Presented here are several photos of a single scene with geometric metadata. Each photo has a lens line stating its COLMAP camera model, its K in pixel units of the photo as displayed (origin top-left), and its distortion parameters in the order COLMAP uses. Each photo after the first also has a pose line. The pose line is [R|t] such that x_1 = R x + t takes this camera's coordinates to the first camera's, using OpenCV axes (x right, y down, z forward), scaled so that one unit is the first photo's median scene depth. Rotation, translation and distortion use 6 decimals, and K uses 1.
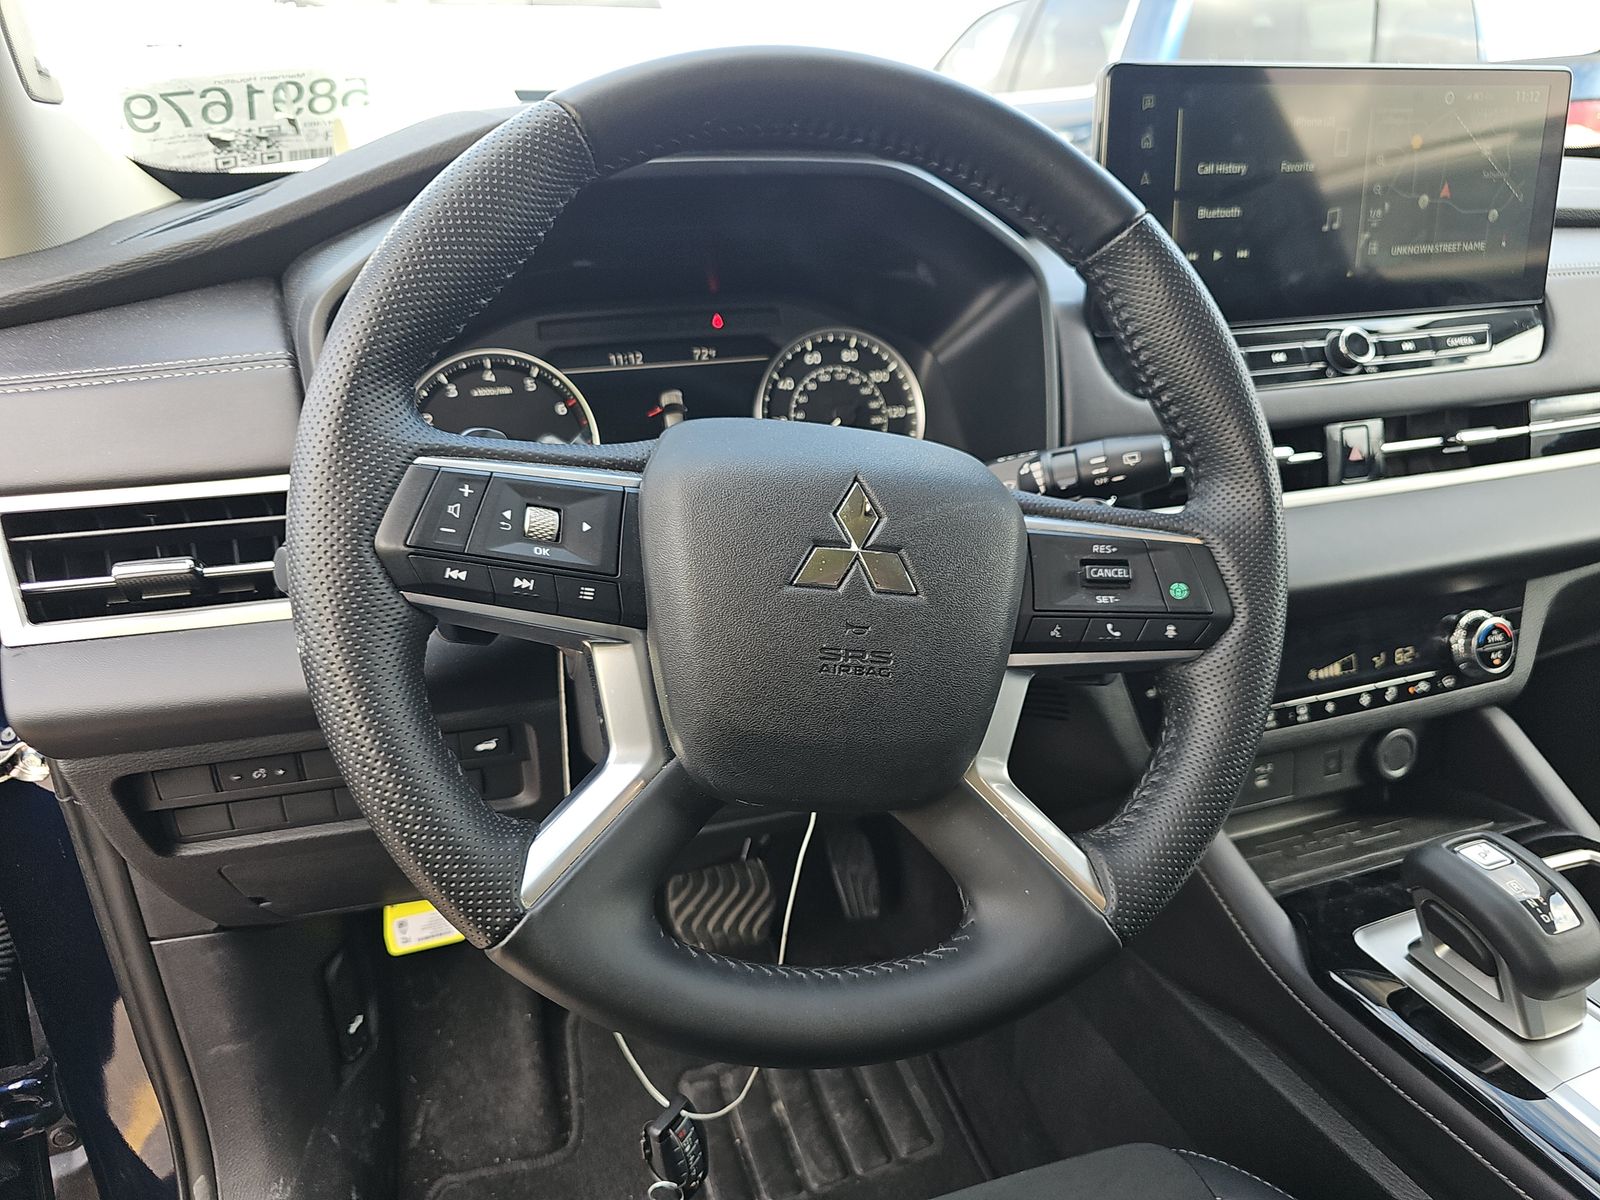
lens RADIAL K [[1075.3, 0, 807.0], [0, 1075.3, 580.0], [0, 0, 1]] dist [0.078340, -0.087877]
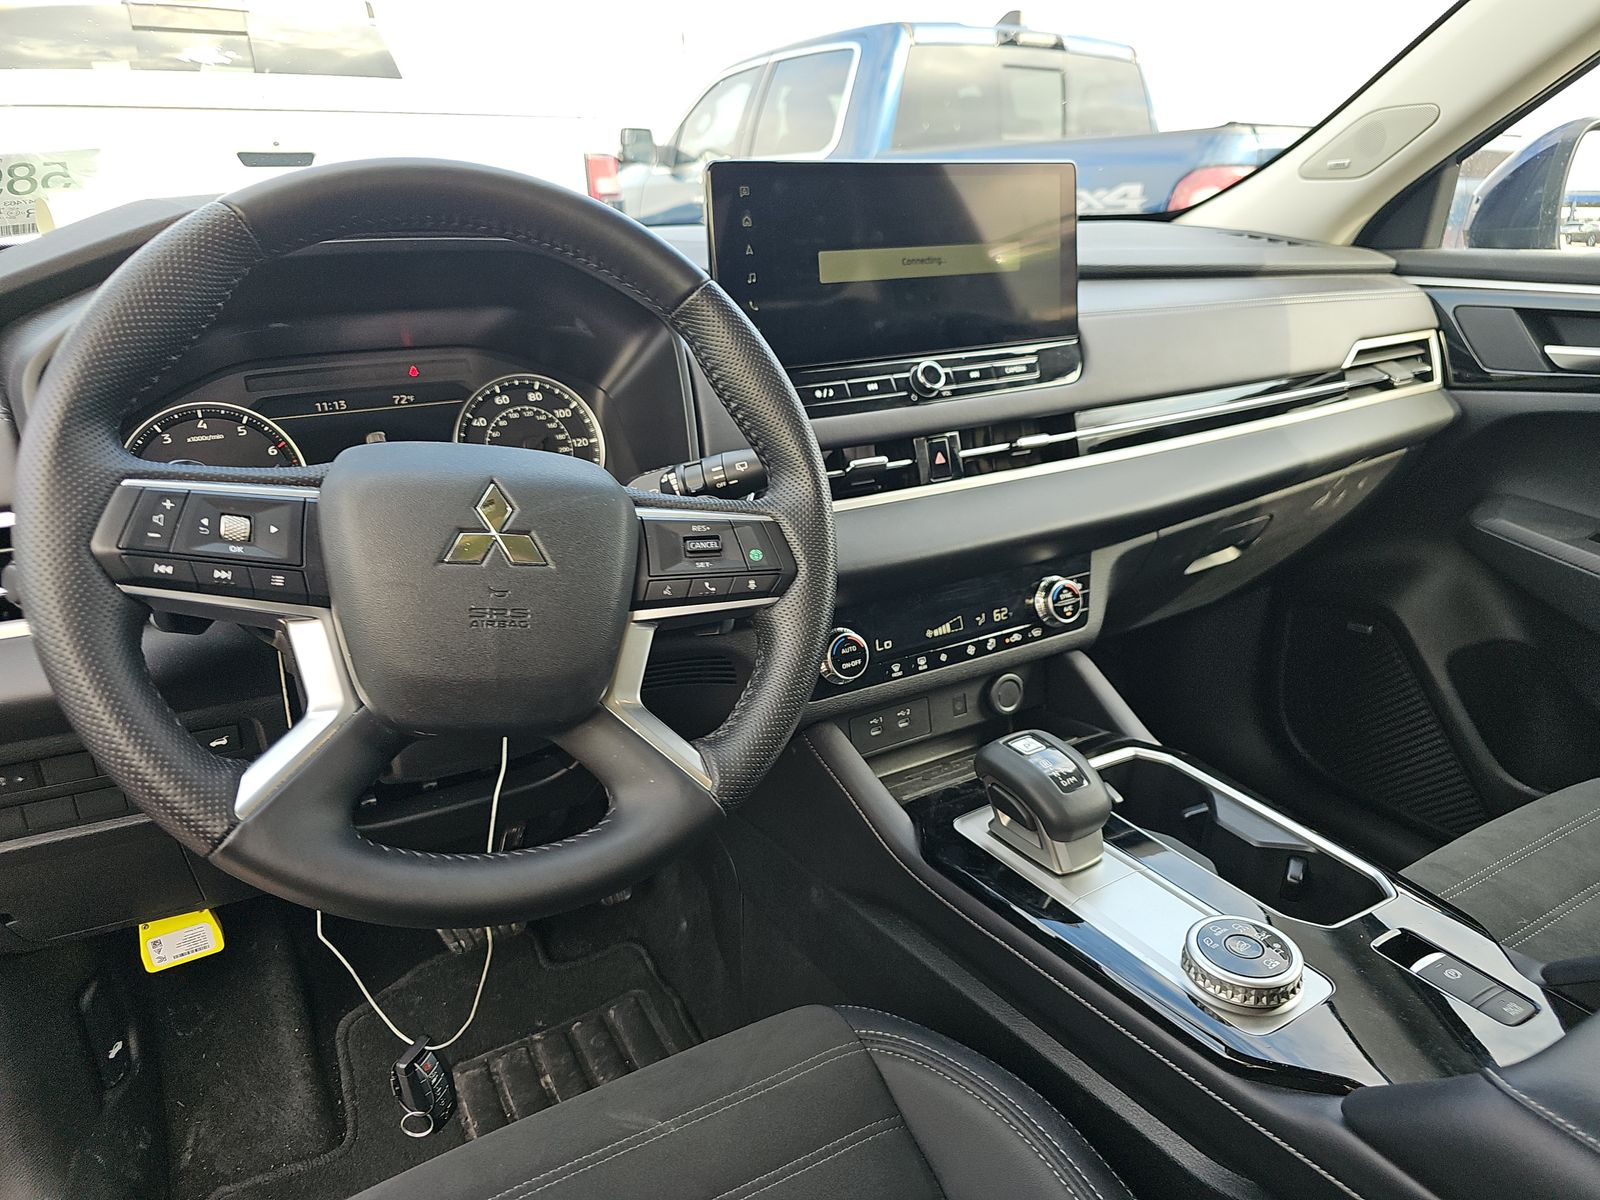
lens RADIAL K [[1072.5, 0, 800.0], [0, 1072.5, 600.0], [0, 0, 1]] dist [0.066298, -0.042816]
pose [[0.981099, -0.074040, 0.178783, 0.101061], [0.078700, 0.996715, -0.019106, 0.064137], [-0.176781, 0.032815, 0.983703, -0.223849]]
